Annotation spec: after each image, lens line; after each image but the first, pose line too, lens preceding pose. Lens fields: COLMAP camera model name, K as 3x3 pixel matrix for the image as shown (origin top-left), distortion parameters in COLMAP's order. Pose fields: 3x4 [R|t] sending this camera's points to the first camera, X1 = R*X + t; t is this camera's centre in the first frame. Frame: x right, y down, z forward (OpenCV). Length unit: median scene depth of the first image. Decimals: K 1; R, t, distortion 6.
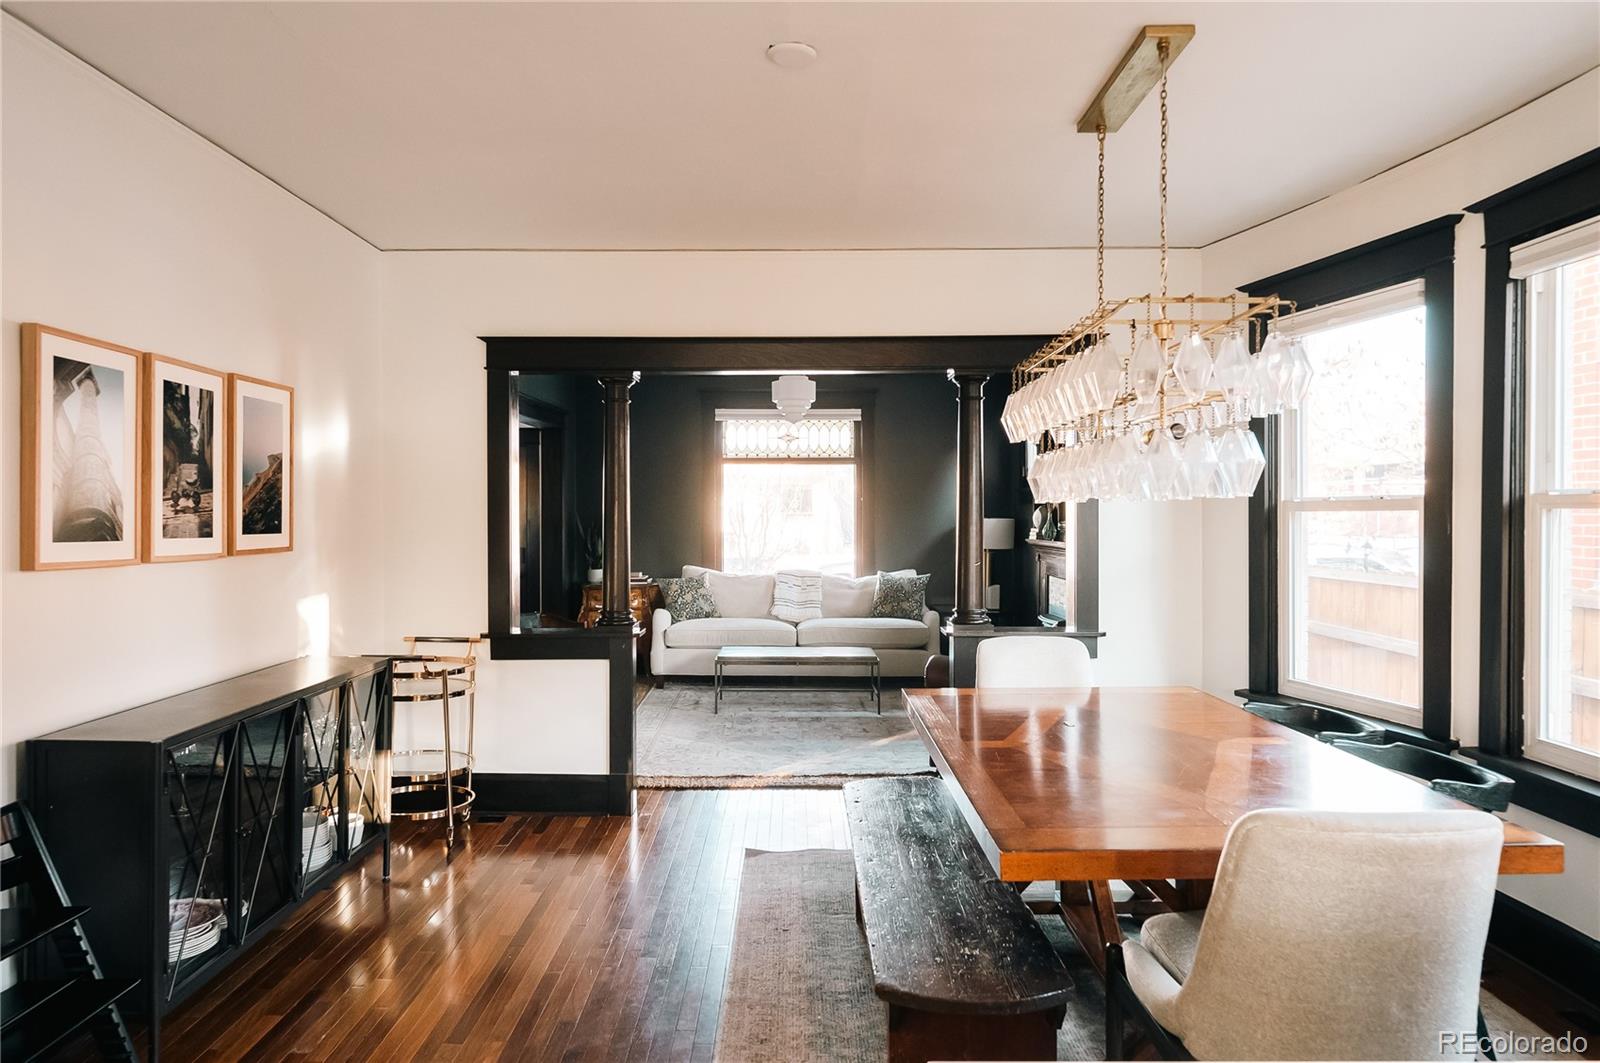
lens RADIAL K [[1046.3, 0, 800.0], [0, 1046.3, 531.5], [0, 0, 1]] dist [-0.001276, -0.000332]
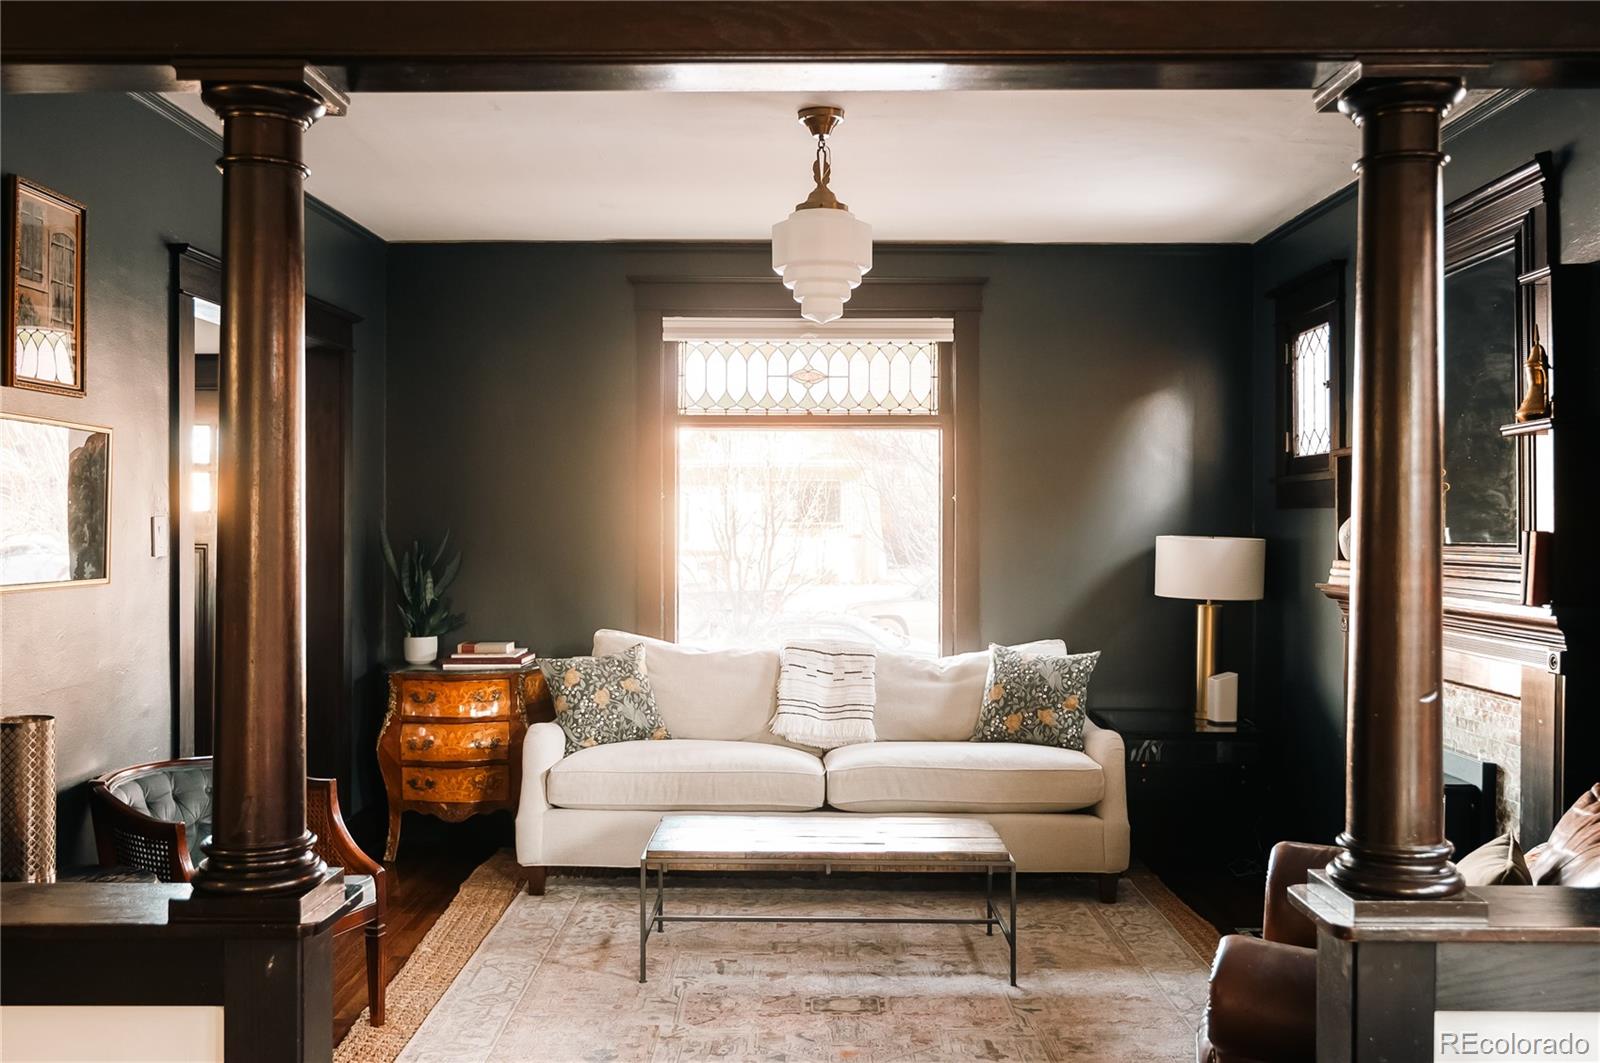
lens RADIAL K [[1467.6, 0, 800.0], [0, 1467.6, 531.5], [0, 0, 1]] dist [0.000353, 0.000015]
pose [[0.999884, 0.003797, -0.014744, -0.008481], [-0.003960, 0.999931, -0.011089, -0.012853], [0.014700, 0.011146, 0.999830, 0.567598]]
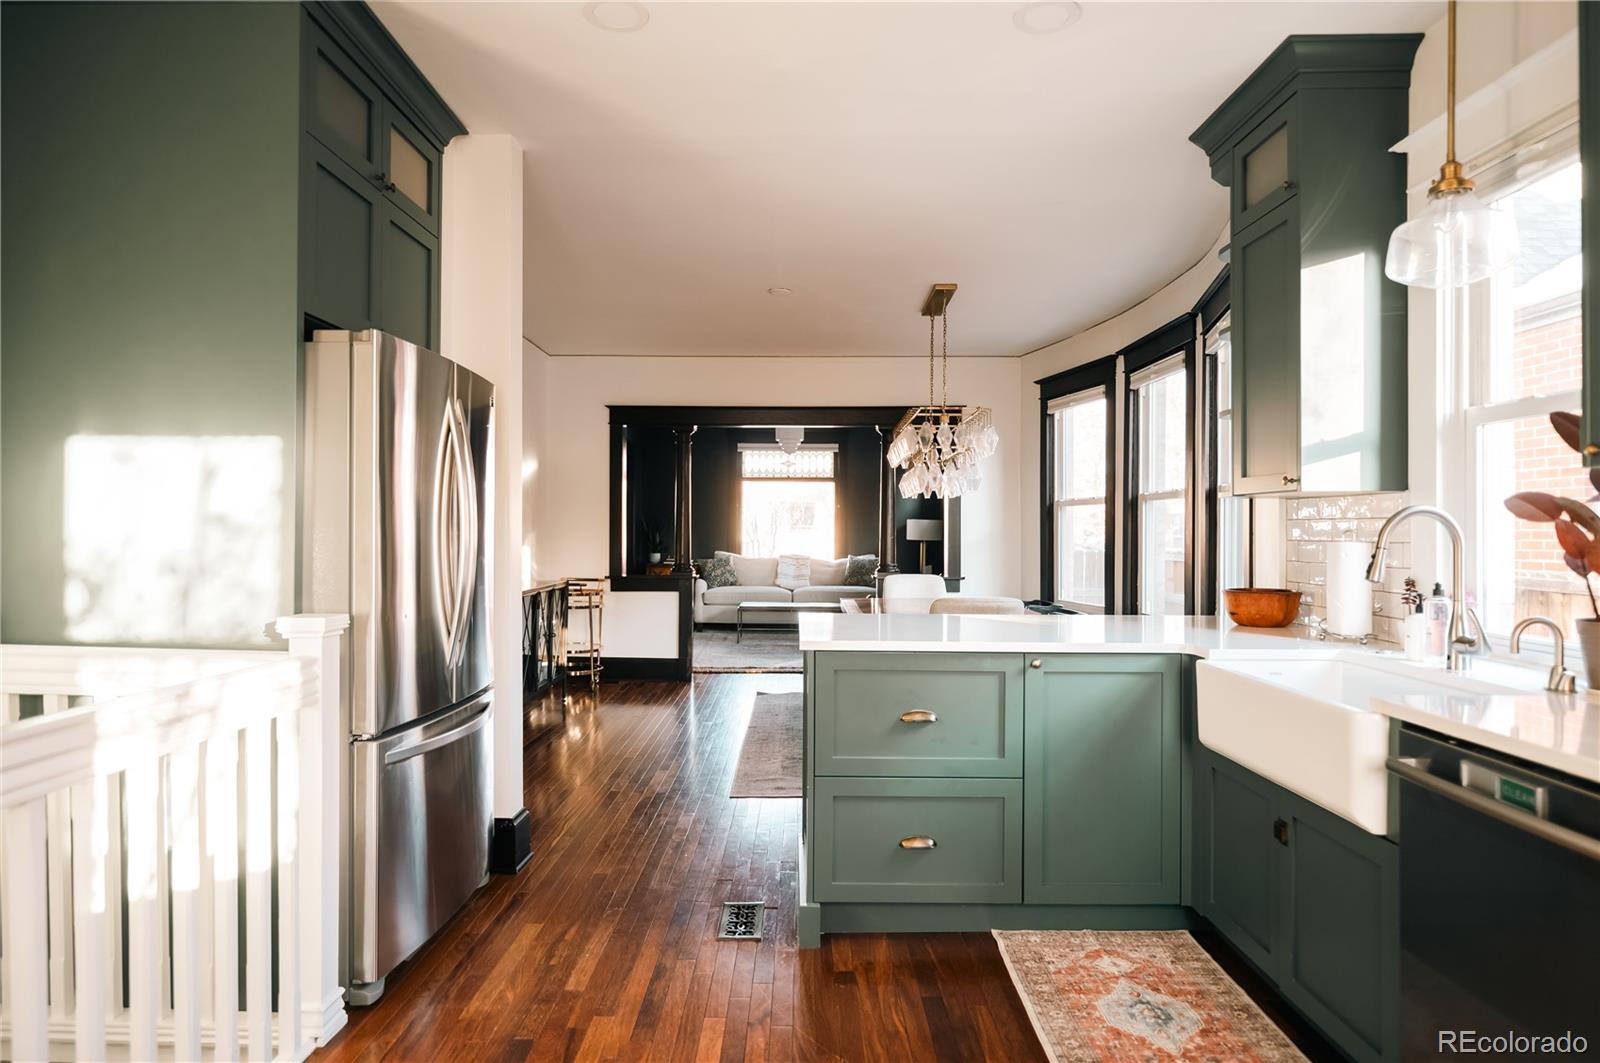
lens RADIAL K [[919.1, 0, 800.0], [0, 919.1, 531.5], [0, 0, 1]] dist [0.000027, -0.000023]
pose [[0.999962, 0.005349, -0.006954, 0.028471], [-0.005448, 0.999882, -0.014367, 0.043280], [0.006876, 0.014404, 0.999873, -0.519875]]
